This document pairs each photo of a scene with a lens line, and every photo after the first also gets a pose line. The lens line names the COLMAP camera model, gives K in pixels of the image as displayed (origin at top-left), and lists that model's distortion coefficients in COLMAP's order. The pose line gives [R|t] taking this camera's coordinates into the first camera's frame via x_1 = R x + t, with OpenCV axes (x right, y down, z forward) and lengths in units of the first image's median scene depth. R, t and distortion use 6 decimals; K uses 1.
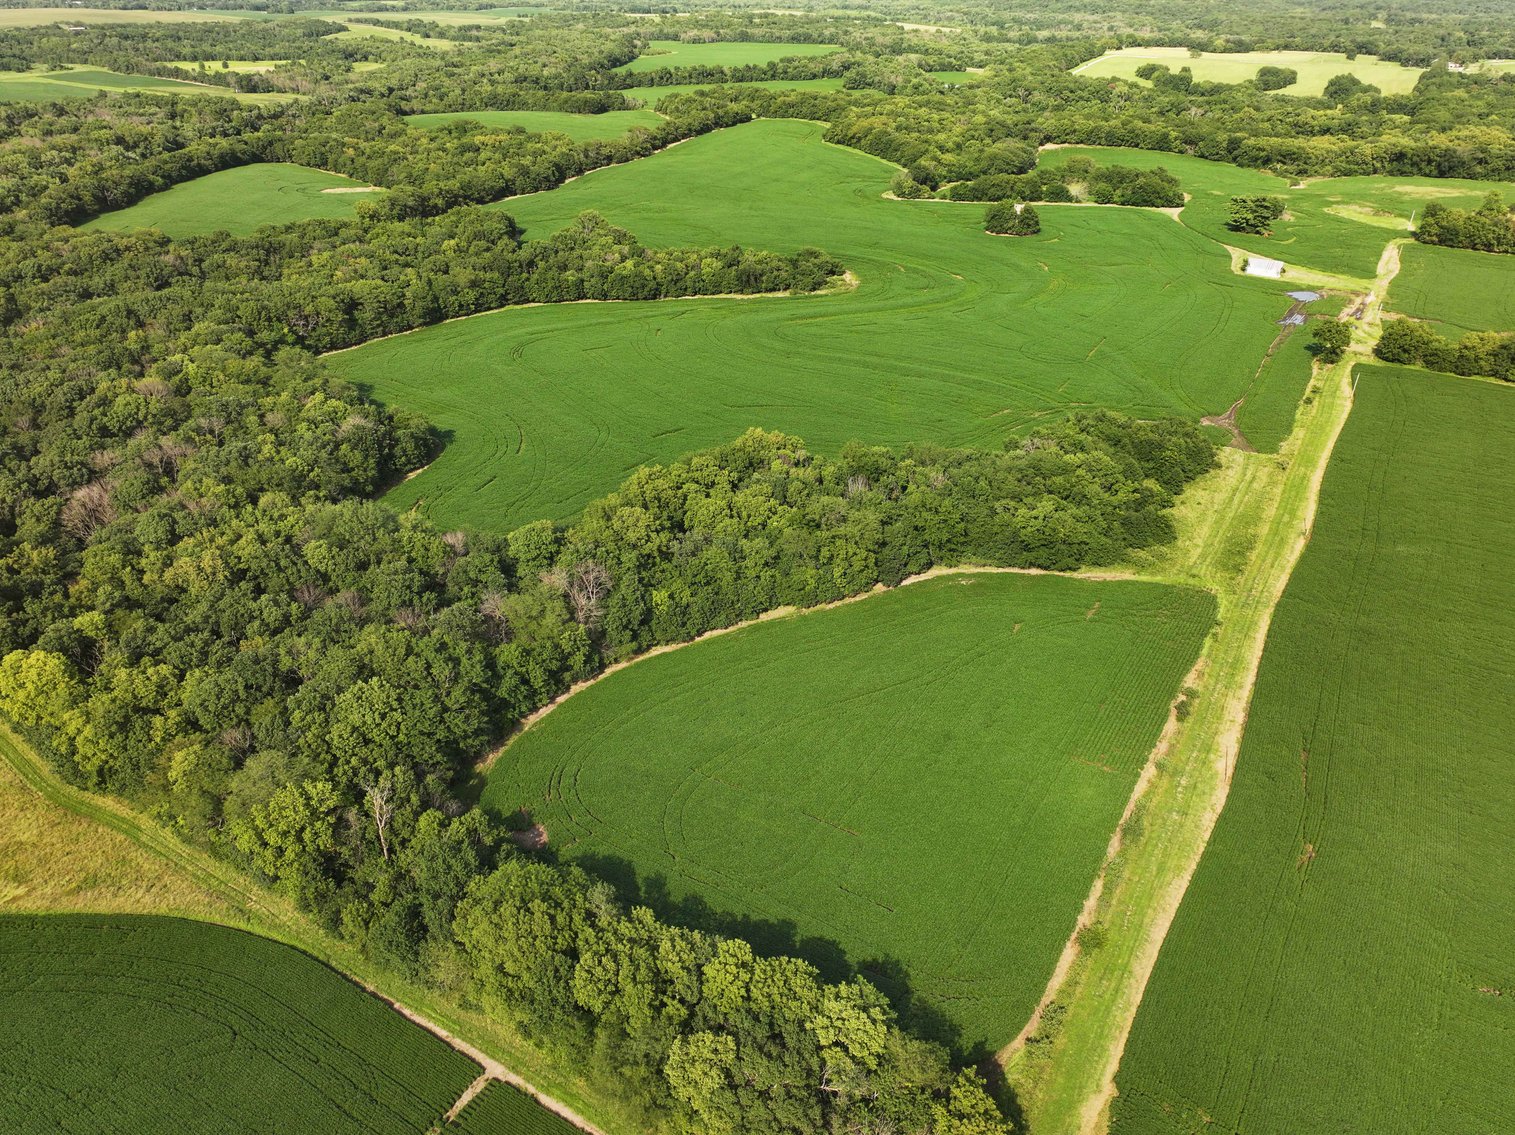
lens RADIAL K [[1060.5, 0, 754.3], [0, 1060.5, 571.7], [0, 0, 1]] dist [-0.004984, 0.025321]
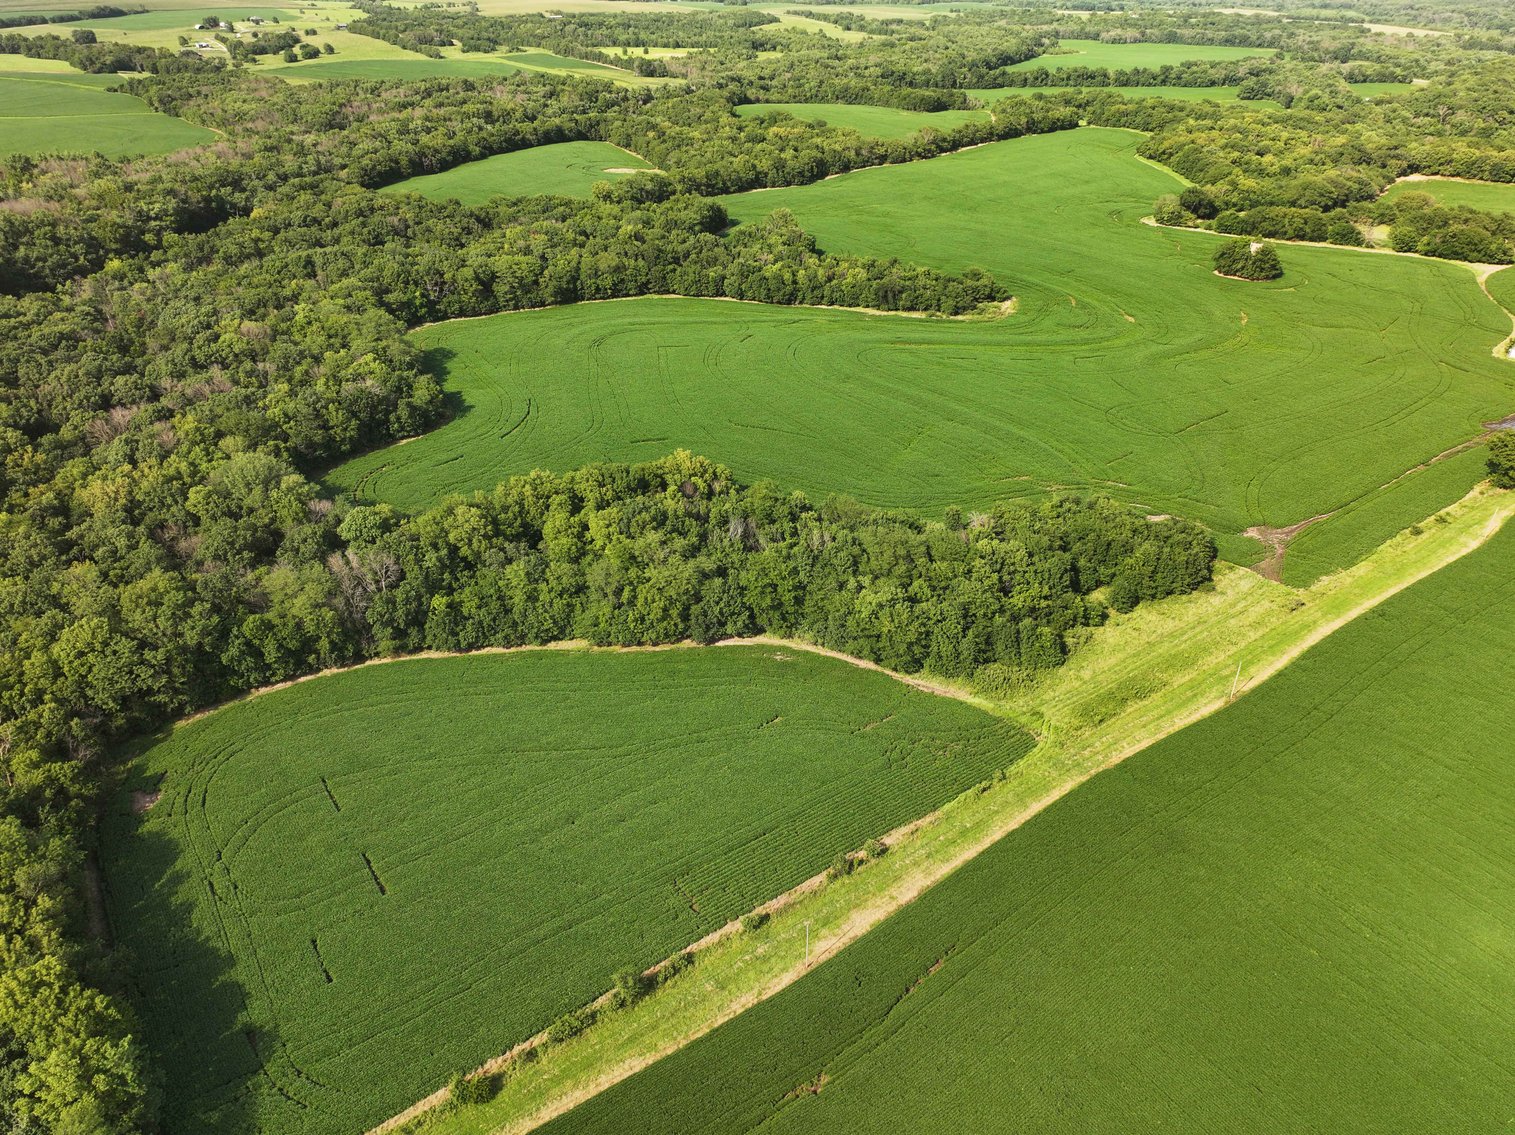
lens RADIAL K [[1060.5, 0, 753.9], [0, 1060.5, 559.3], [0, 0, 1]] dist [-0.004984, 0.025321]
pose [[0.921690, 0.195067, -0.335314, 0.247685], [-0.196804, 0.980009, 0.029153, -0.049793], [0.334298, 0.039121, 0.941655, 0.082431]]
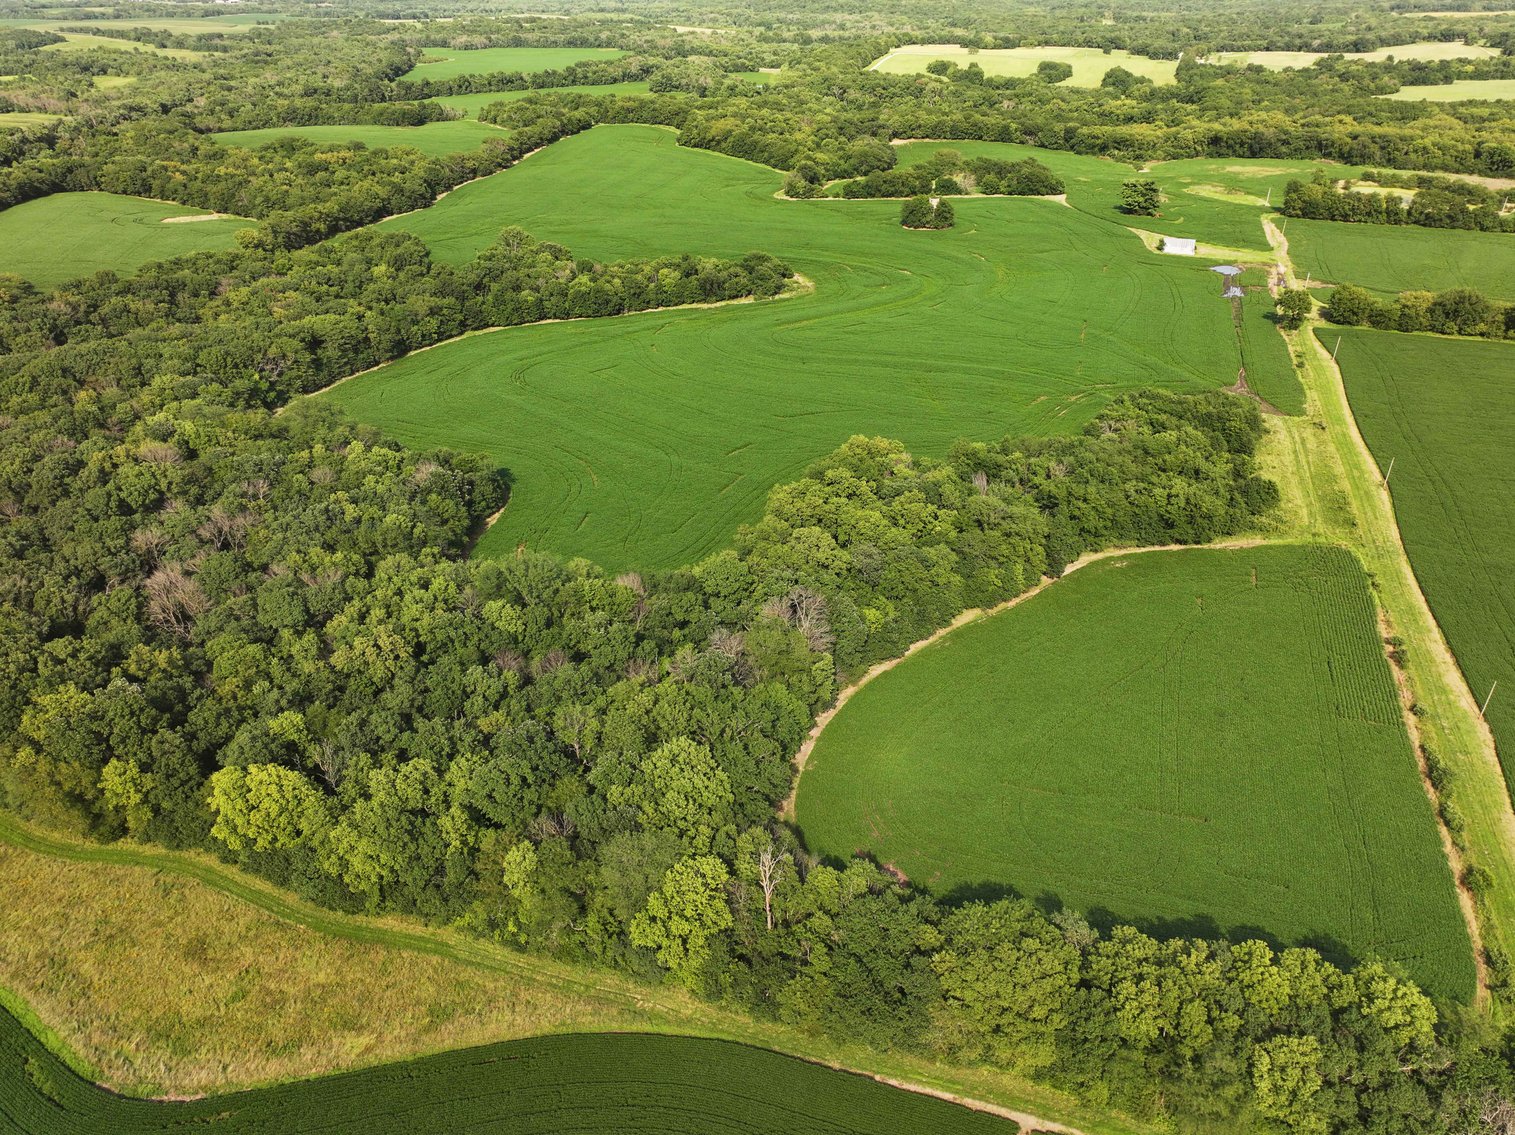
lens RADIAL K [[1060.5, 0, 757.3], [0, 1060.5, 574.9], [0, 0, 1]] dist [-0.004984, 0.025321]
pose [[0.974175, -0.116806, 0.193235, -0.185084], [0.116760, 0.993092, 0.011669, -0.018096], [-0.193263, 0.011195, 0.981083, 0.031412]]
